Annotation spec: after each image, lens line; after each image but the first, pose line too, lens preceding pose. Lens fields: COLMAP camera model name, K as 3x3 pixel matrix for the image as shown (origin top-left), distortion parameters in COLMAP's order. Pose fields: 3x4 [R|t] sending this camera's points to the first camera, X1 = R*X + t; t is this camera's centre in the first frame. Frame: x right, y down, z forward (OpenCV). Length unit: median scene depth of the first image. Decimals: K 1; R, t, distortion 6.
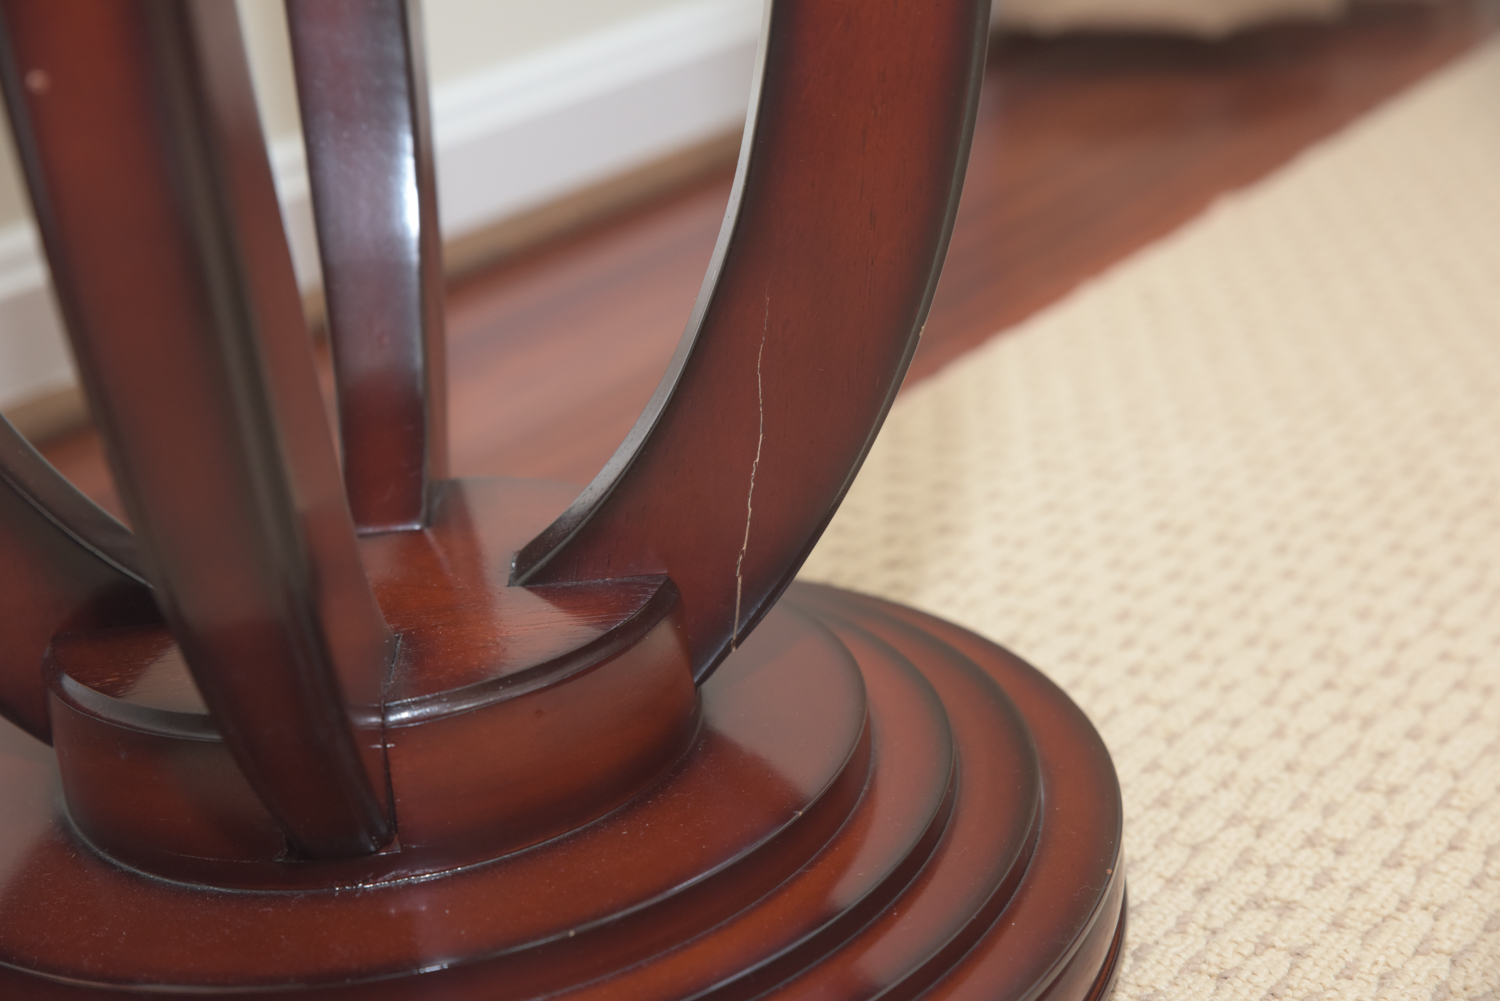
lens RADIAL K [[2950.4, 0, 747.8], [0, 2950.4, 495.8], [0, 0, 1]] dist [0.135909, 0.000000]
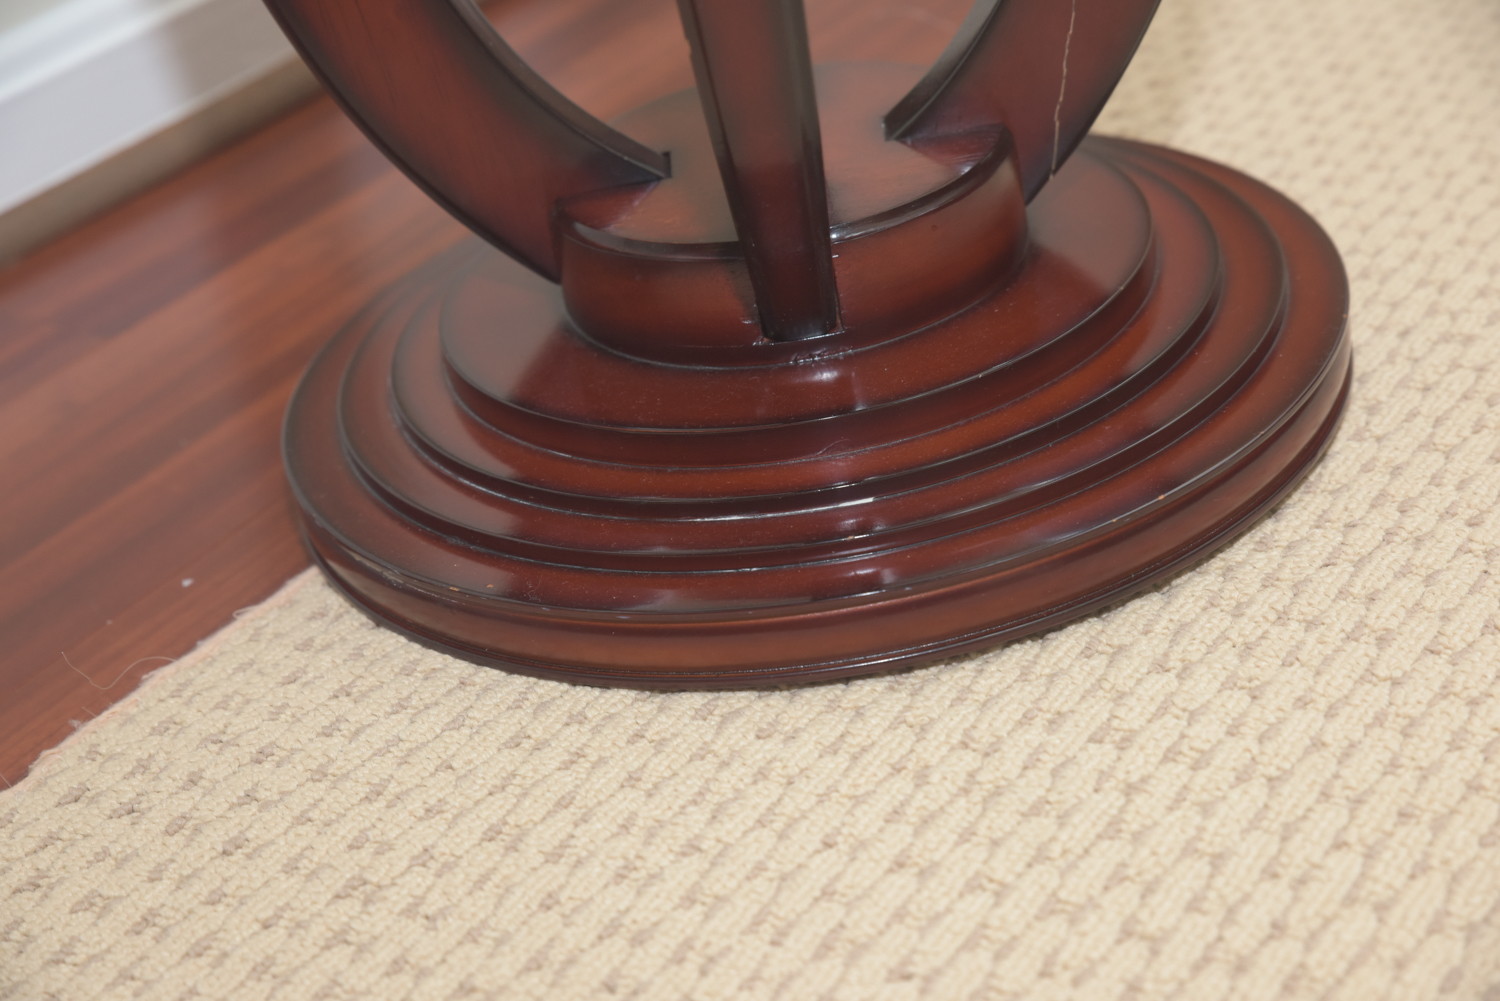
lens RADIAL K [[2950.4, 0, 763.4], [0, 2950.4, 497.5], [0, 0, 1]] dist [0.135909, 0.000000]
pose [[0.997609, -0.065572, -0.021810, -0.090779], [0.067949, 0.988263, 0.136816, 0.002140], [0.012583, -0.137971, 0.990356, -0.281938]]
